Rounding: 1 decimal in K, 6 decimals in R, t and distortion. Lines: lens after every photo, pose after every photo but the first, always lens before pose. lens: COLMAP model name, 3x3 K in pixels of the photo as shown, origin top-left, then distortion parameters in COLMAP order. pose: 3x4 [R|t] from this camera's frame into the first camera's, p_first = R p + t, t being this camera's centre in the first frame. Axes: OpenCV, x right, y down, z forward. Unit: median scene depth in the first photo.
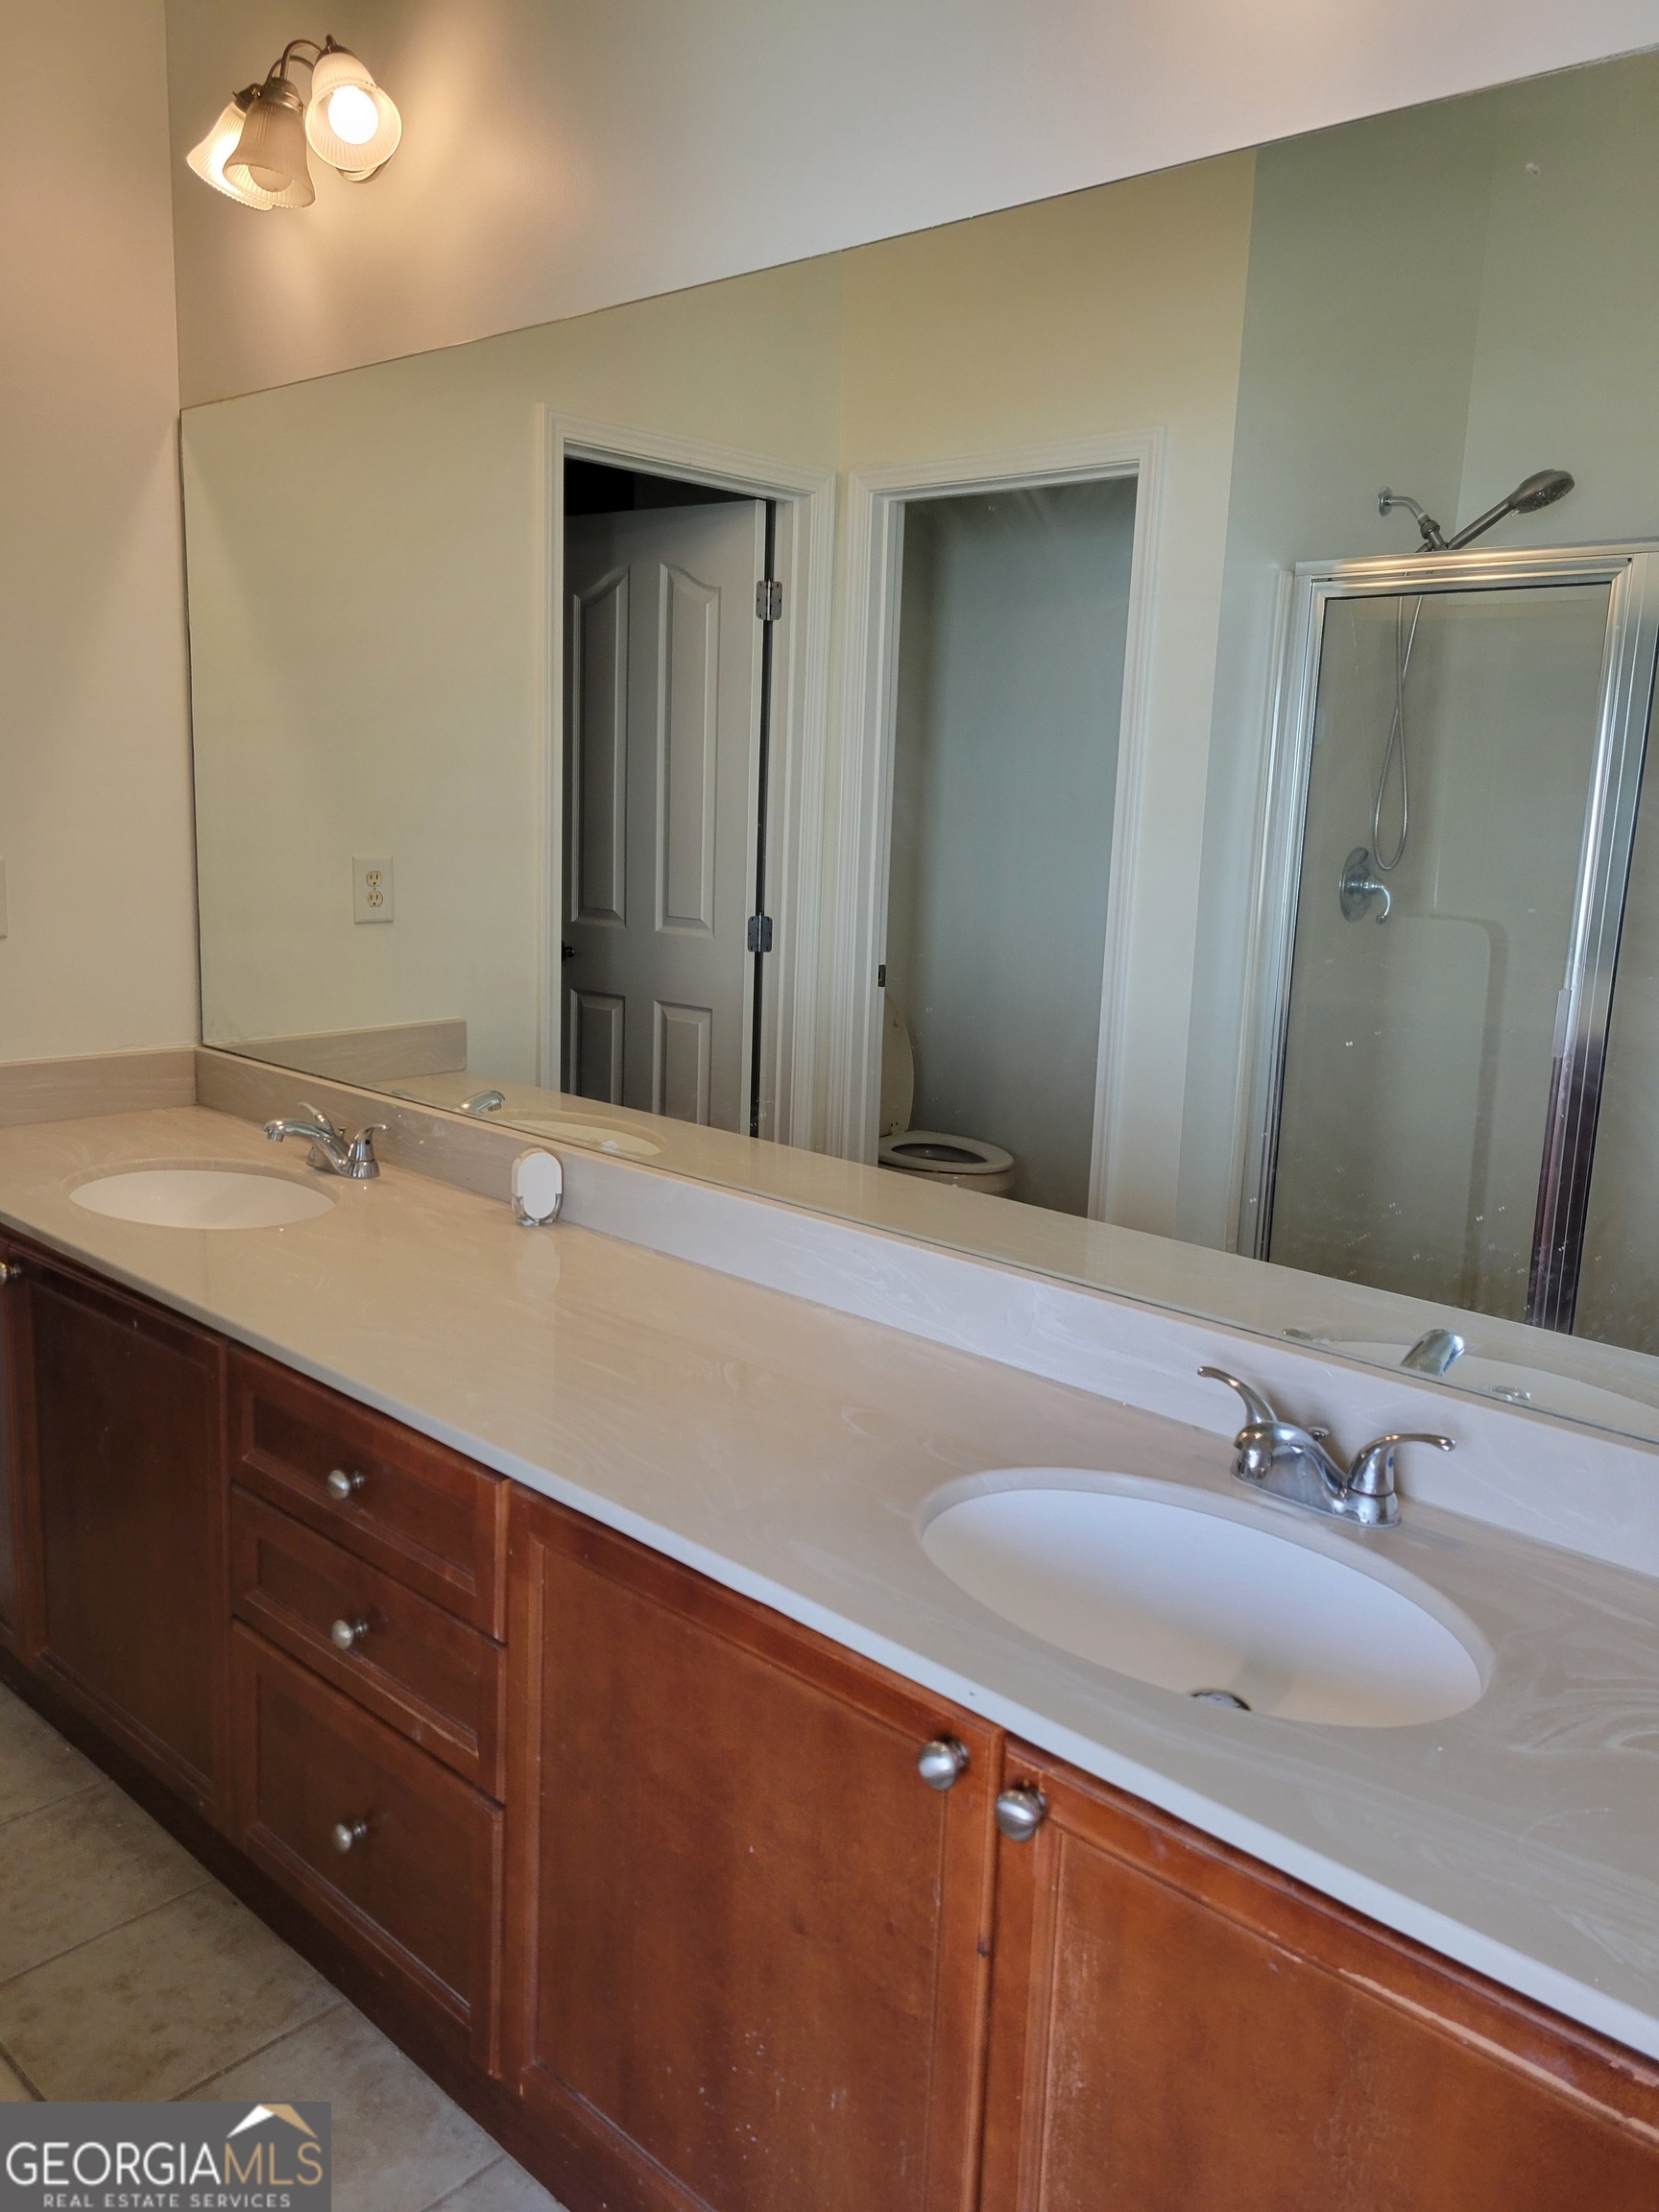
lens RADIAL K [[1590.5, 0, 829.5], [0, 1590.5, 1106.0], [0, 0, 1]] dist [-0.005785, -0.000142]
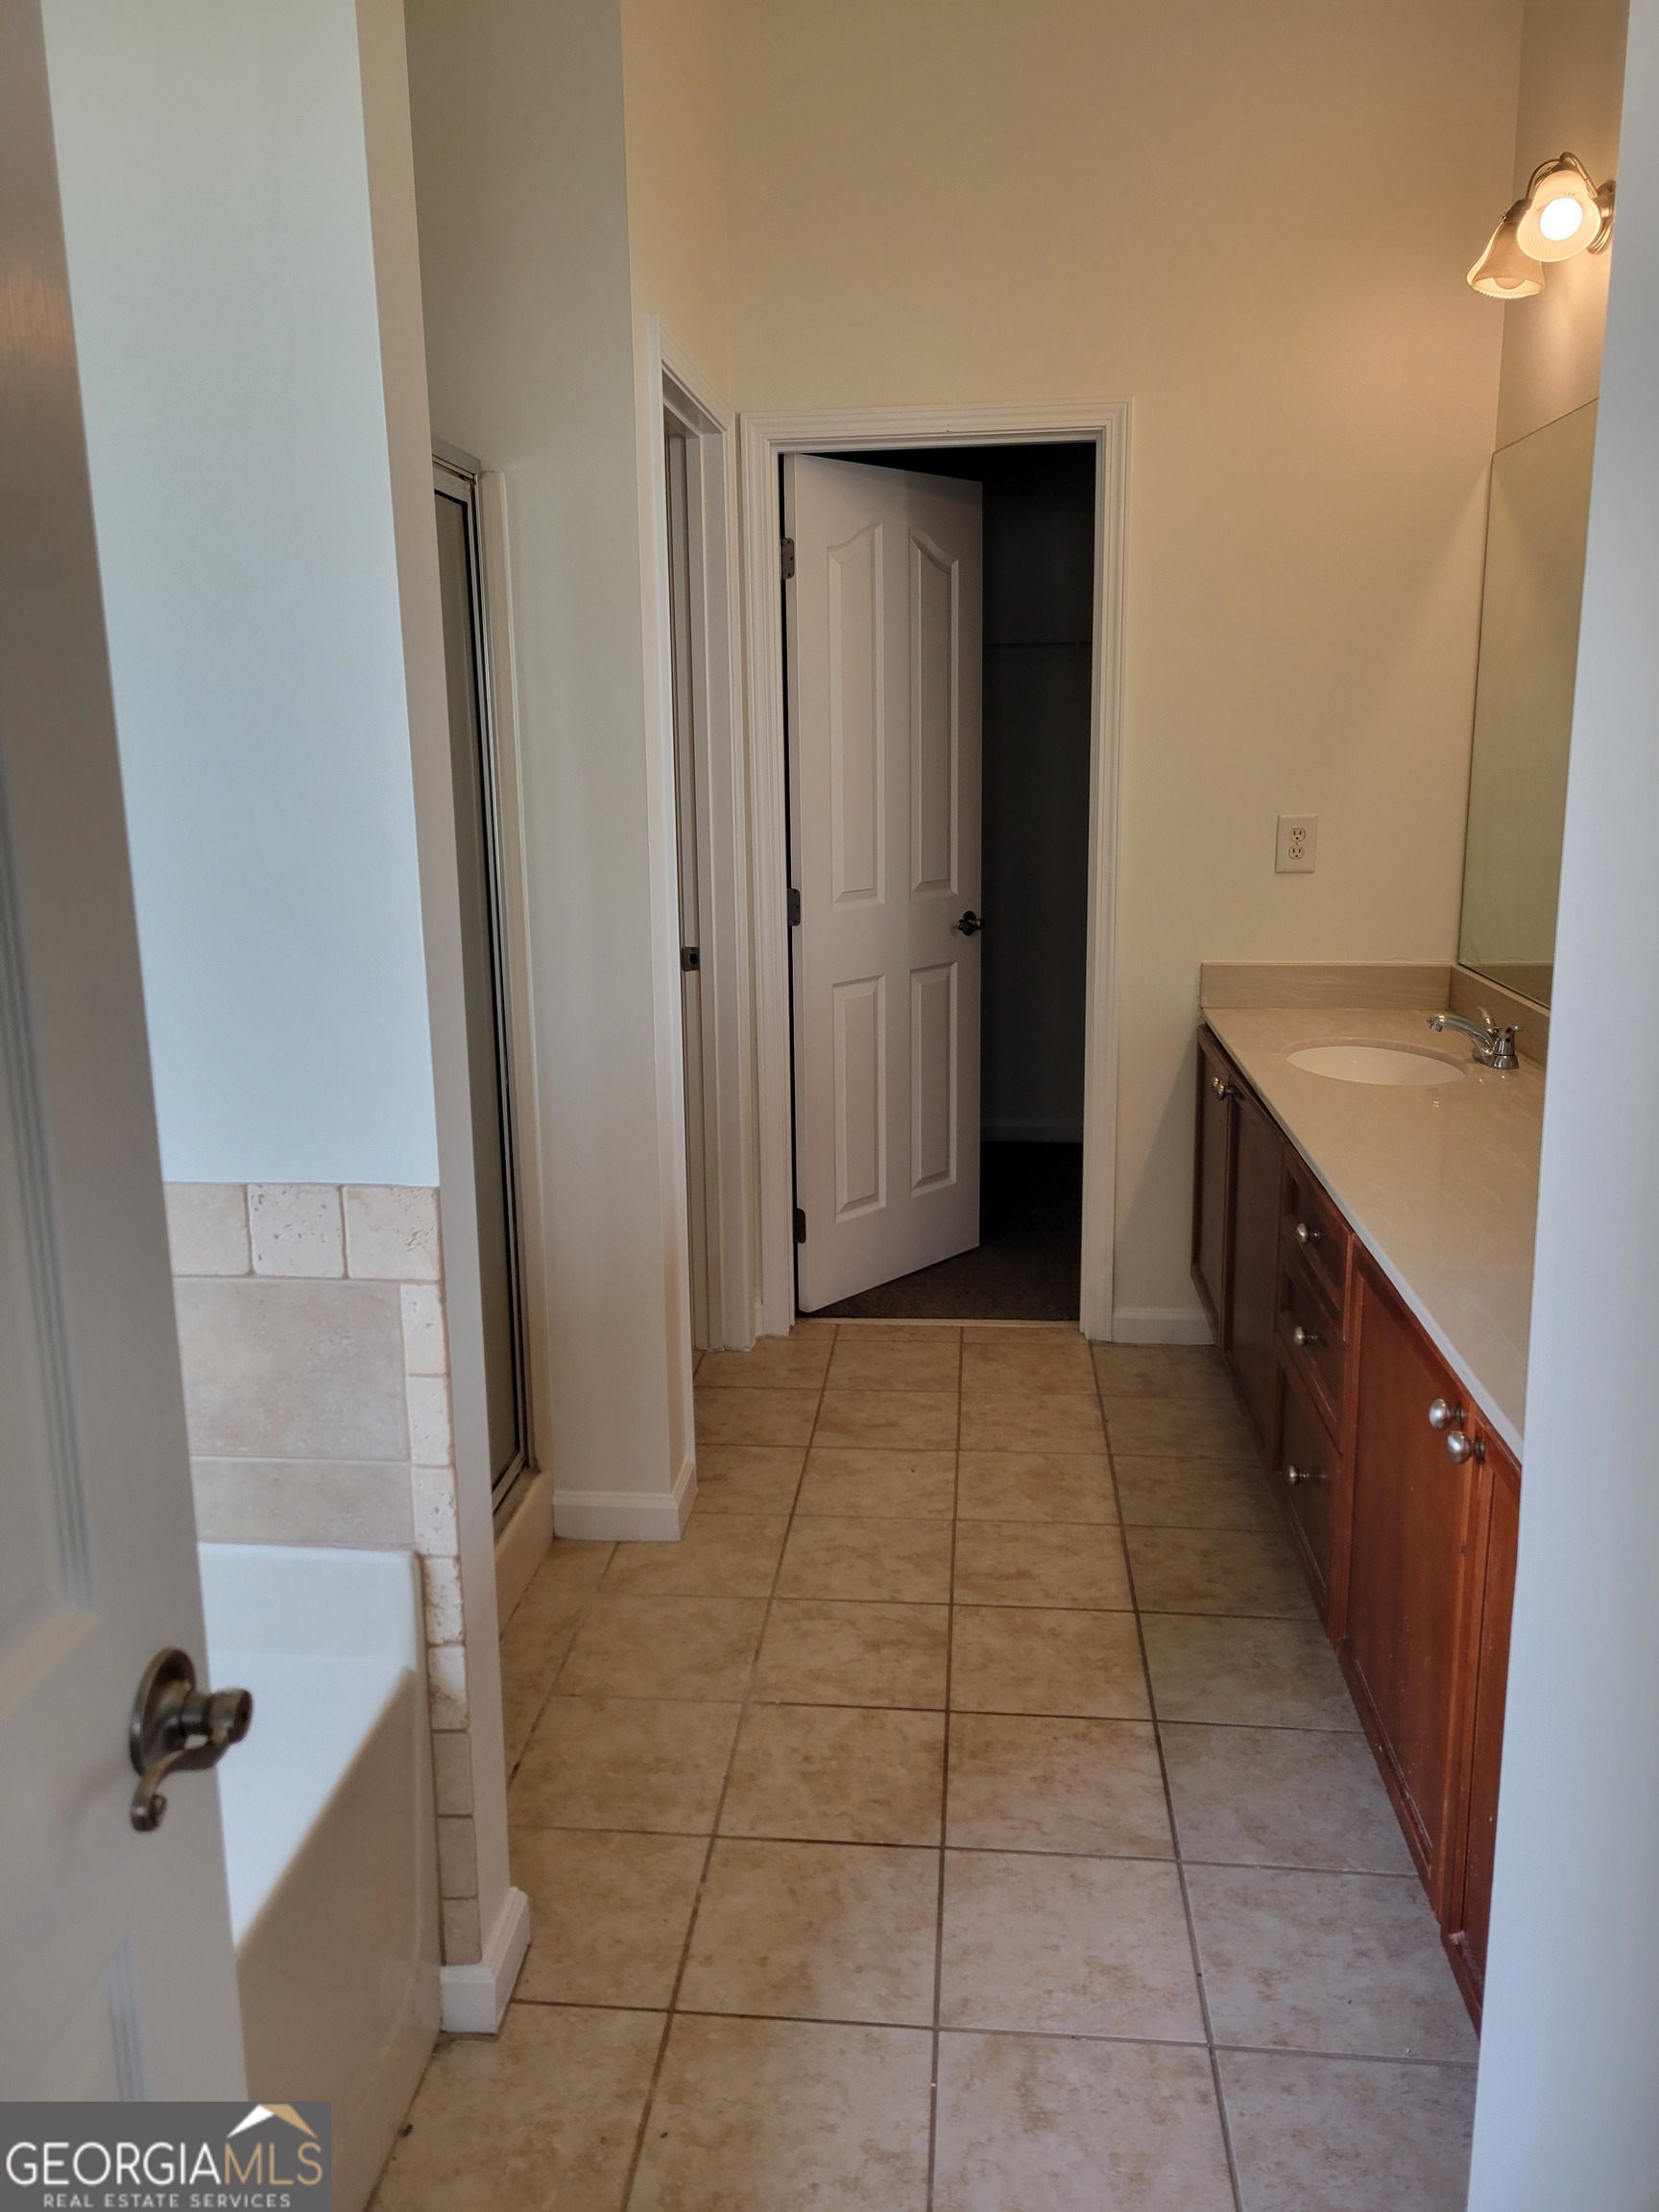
lens RADIAL K [[1662.3, 0, 829.5], [0, 1662.3, 1106.0], [0, 0, 1]] dist [0.002548, -0.000286]
pose [[0.580942, 0.118768, -0.805233, 0.487079], [-0.097607, 0.992323, 0.075943, 0.028328], [0.808071, 0.034478, 0.588075, -0.213157]]
